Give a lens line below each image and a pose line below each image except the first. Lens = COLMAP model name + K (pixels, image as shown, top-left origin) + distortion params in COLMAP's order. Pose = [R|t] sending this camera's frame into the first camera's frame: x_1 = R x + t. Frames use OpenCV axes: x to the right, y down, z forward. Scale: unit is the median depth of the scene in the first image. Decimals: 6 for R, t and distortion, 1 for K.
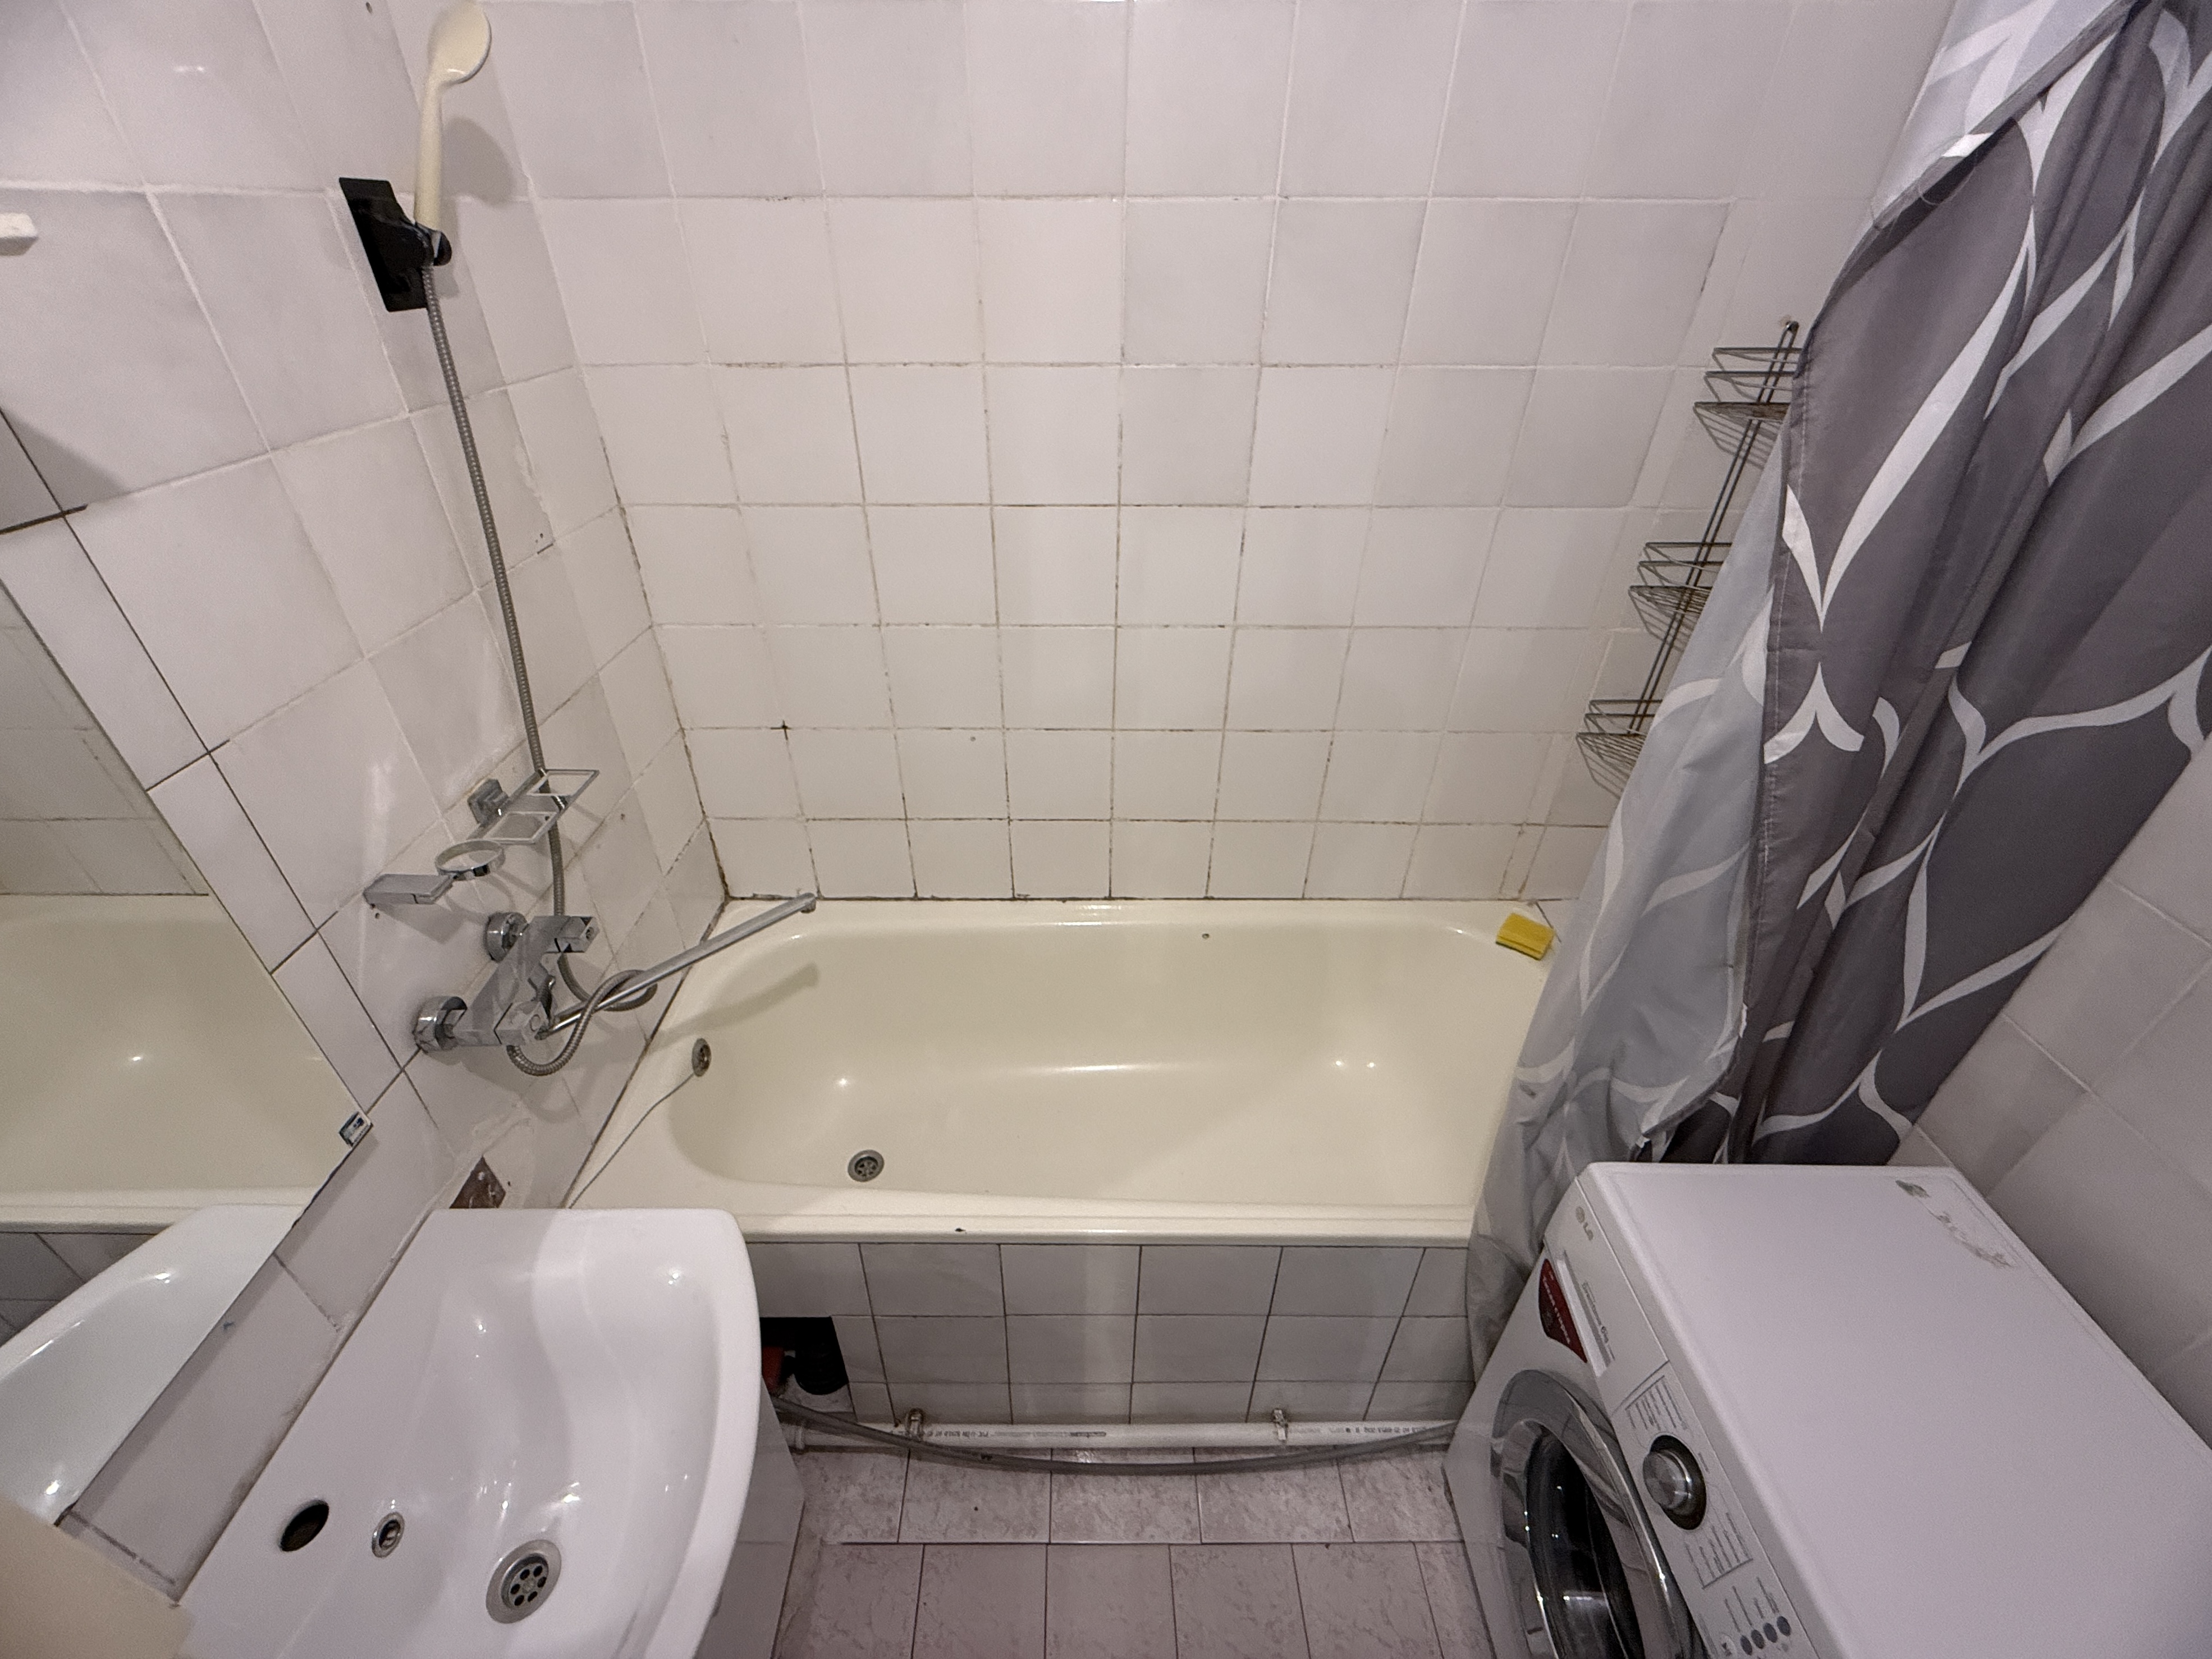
lens RADIAL K [[902.3, 0, 1100.7], [0, 902.3, 836.4], [0, 0, 1]] dist [0.000056, 0.000127]
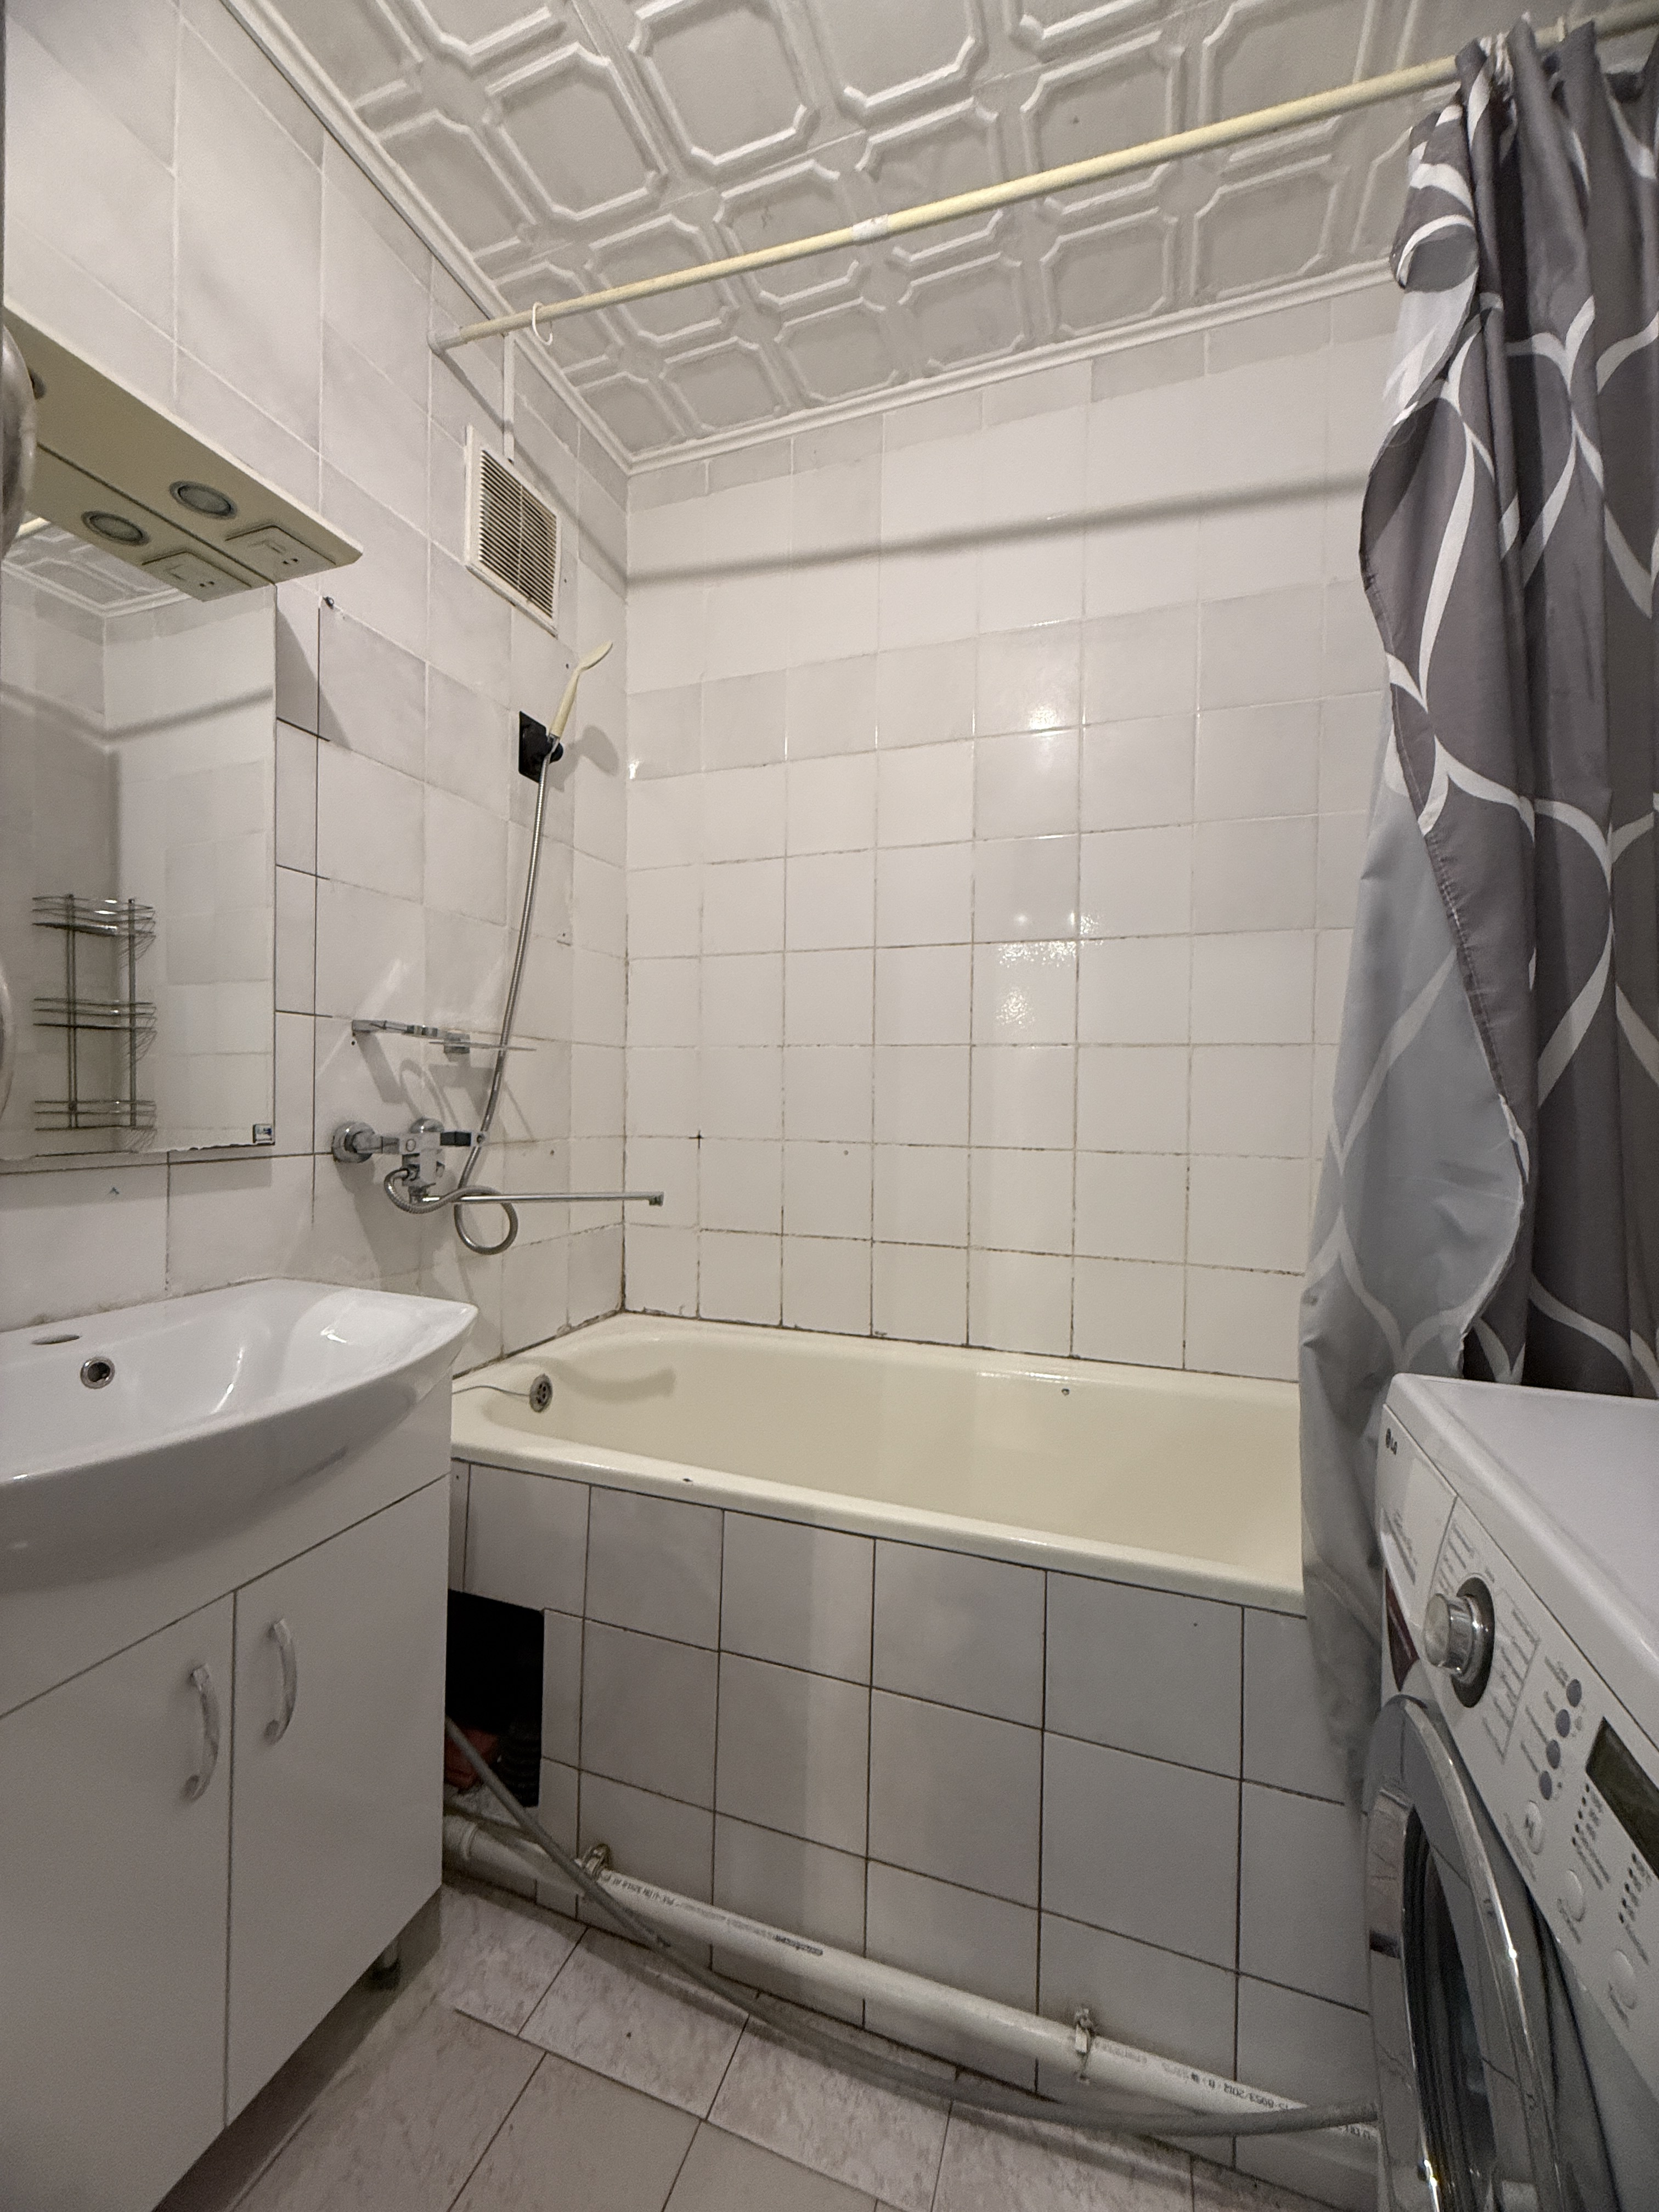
lens RADIAL K [[902.3, 0, 845.9], [0, 902.3, 1120.7], [0, 0, 1]] dist [0.000056, 0.000127]
pose [[0.945076, 0.009458, -0.326713, 0.266396], [-0.187624, 0.834184, -0.518589, 0.521724], [0.267634, 0.551406, 0.790142, 0.100383]]
